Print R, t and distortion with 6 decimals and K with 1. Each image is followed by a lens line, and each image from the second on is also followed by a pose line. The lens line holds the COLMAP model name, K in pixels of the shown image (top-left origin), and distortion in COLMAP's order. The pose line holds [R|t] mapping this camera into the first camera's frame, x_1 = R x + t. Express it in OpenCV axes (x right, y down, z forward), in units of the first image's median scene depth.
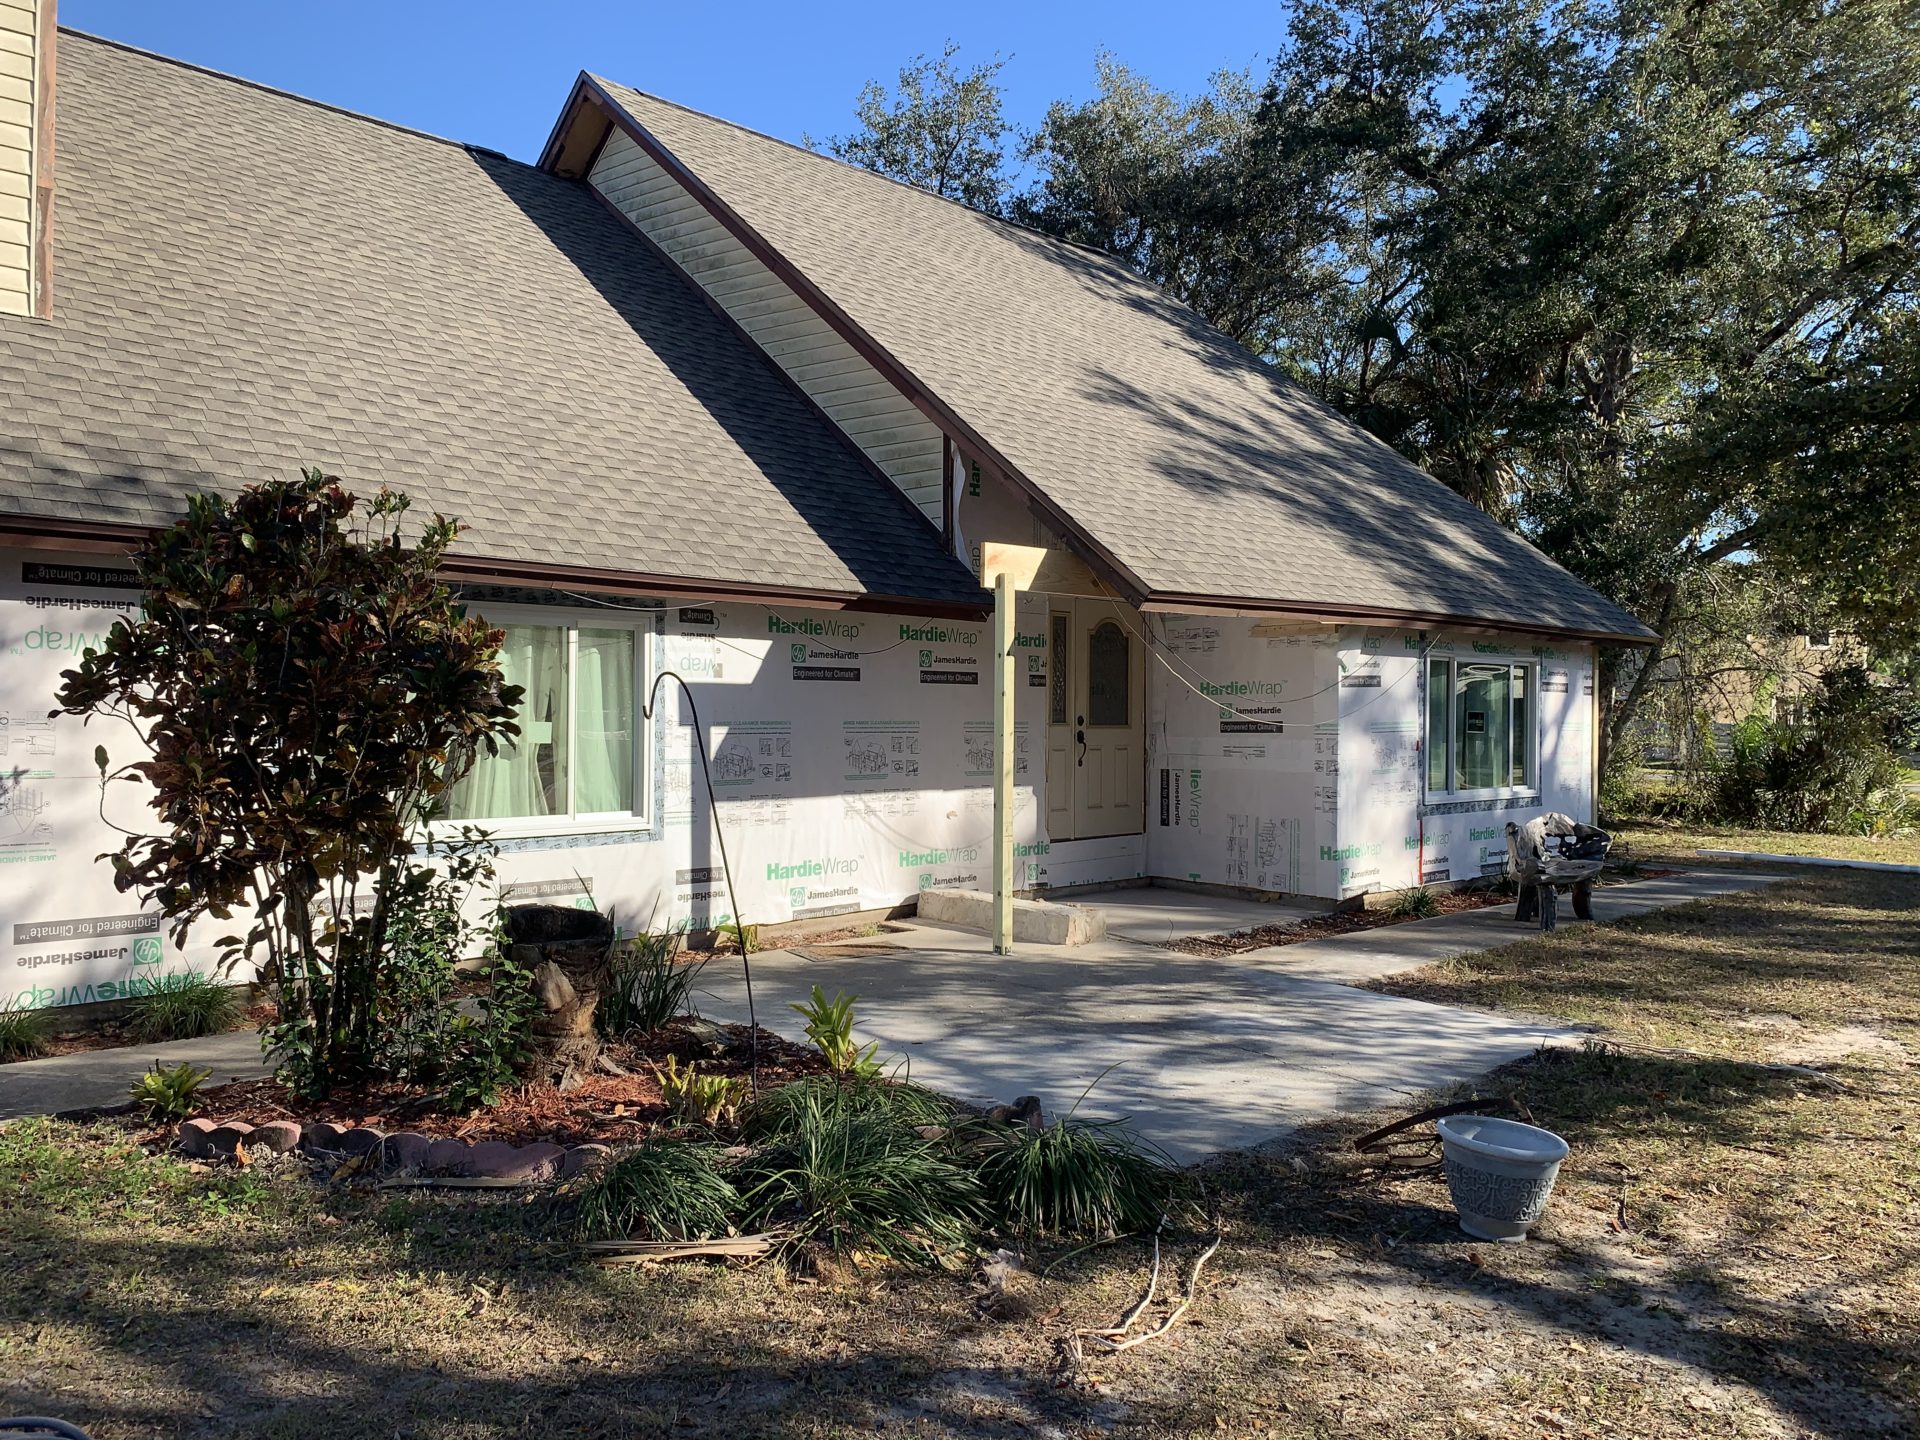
lens RADIAL K [[1442.2, 0, 958.6], [0, 1442.2, 721.0], [0, 0, 1]] dist [0.123087, -0.283131]
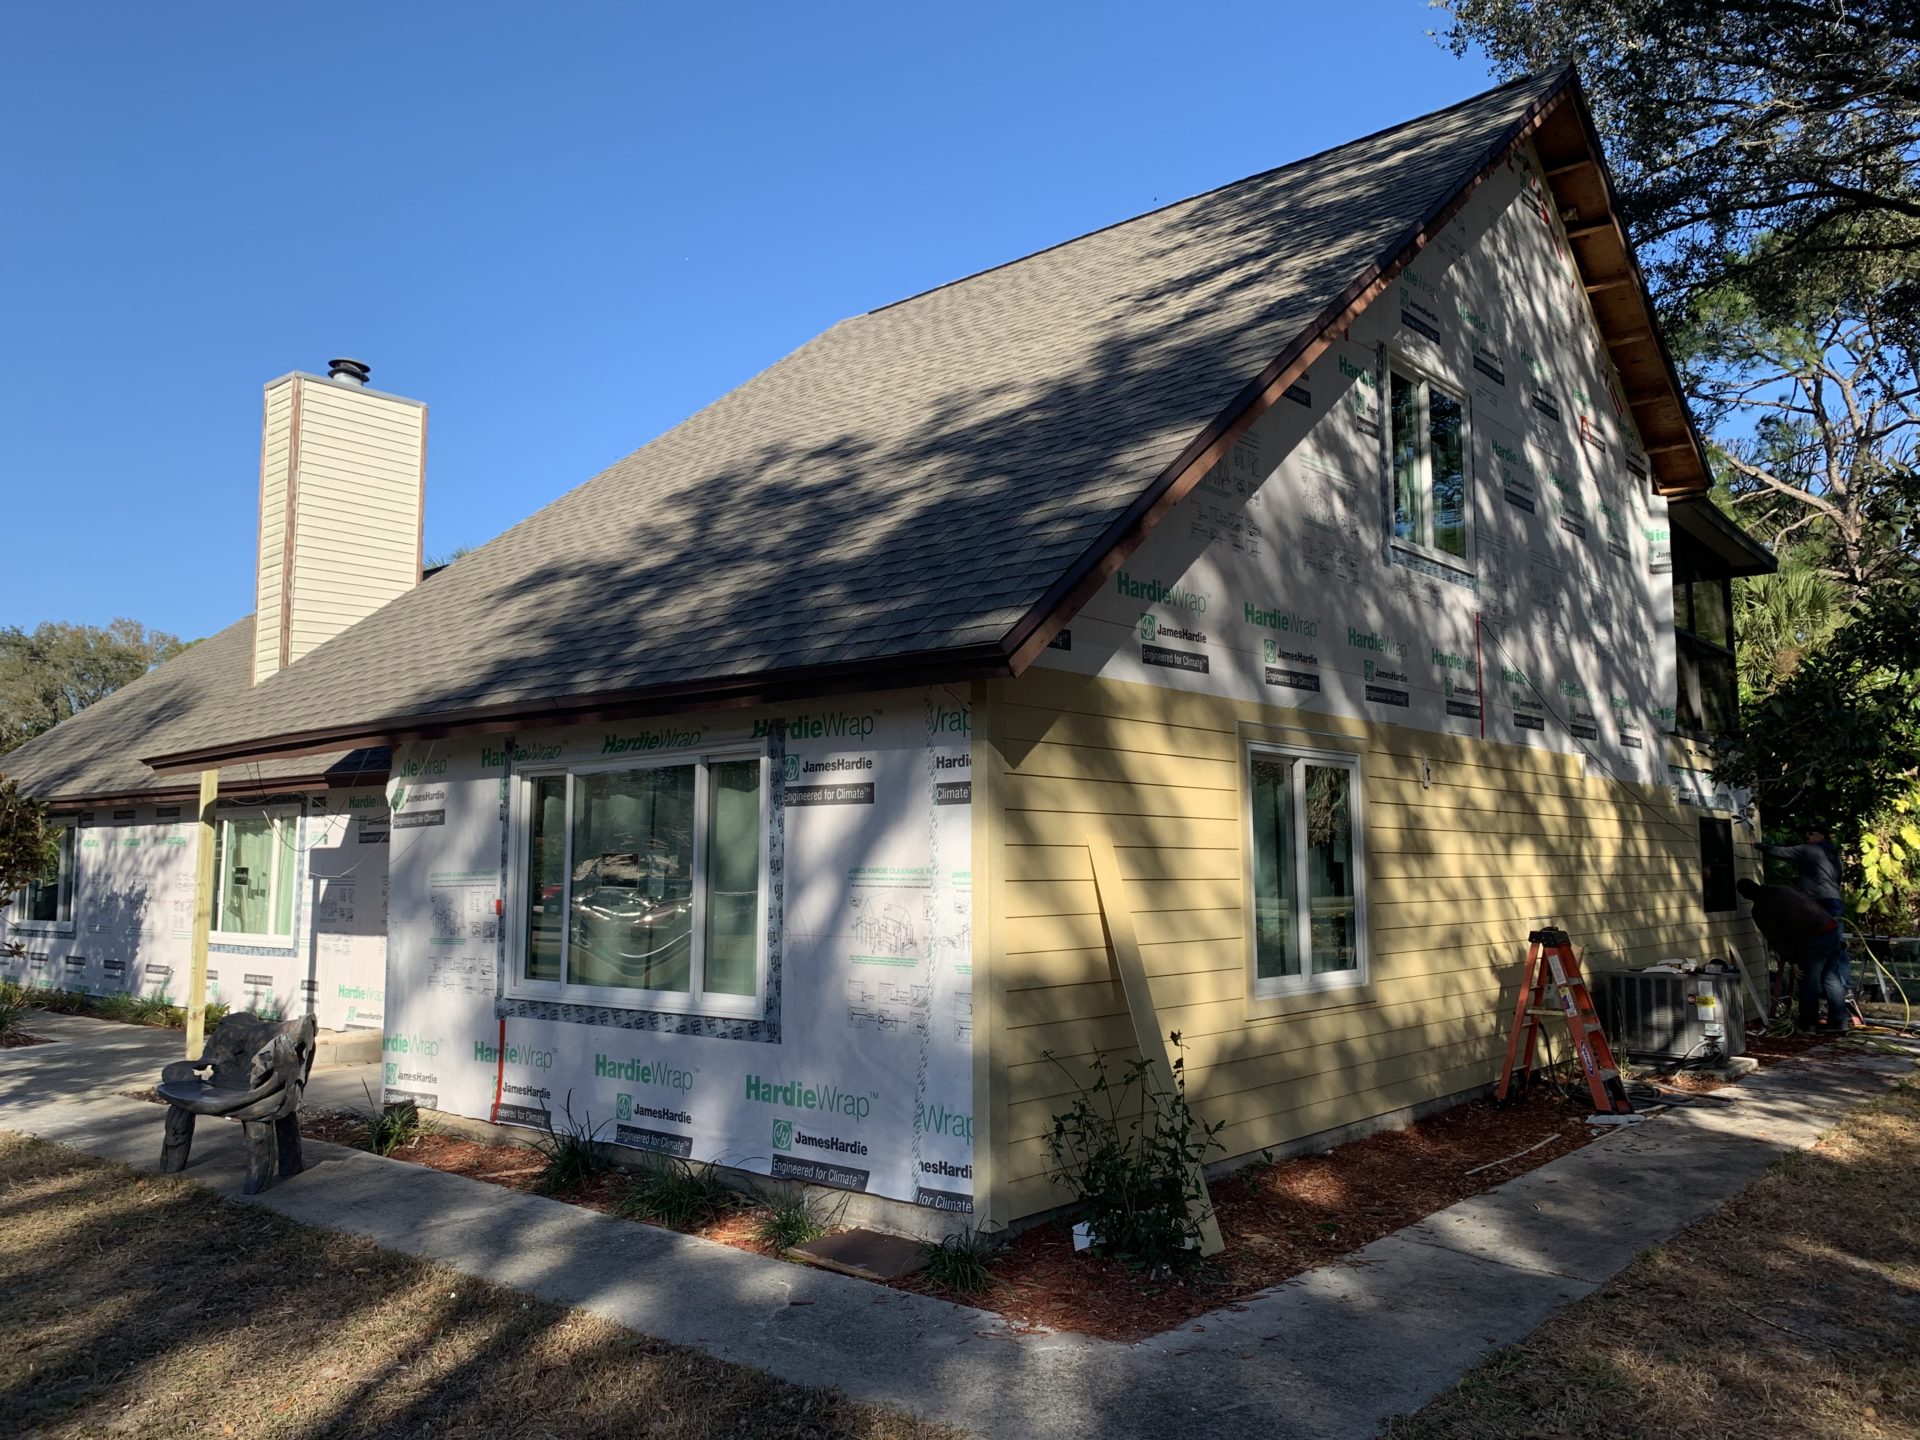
lens RADIAL K [[1456.3, 0, 944.5], [0, 1456.3, 710.7], [0, 0, 1]] dist [0.064715, -0.165801]
pose [[0.088124, -0.114684, -0.989486, 1.165824], [0.002751, 0.993374, -0.114890, 0.005636], [0.996106, 0.007402, 0.087856, 1.315327]]
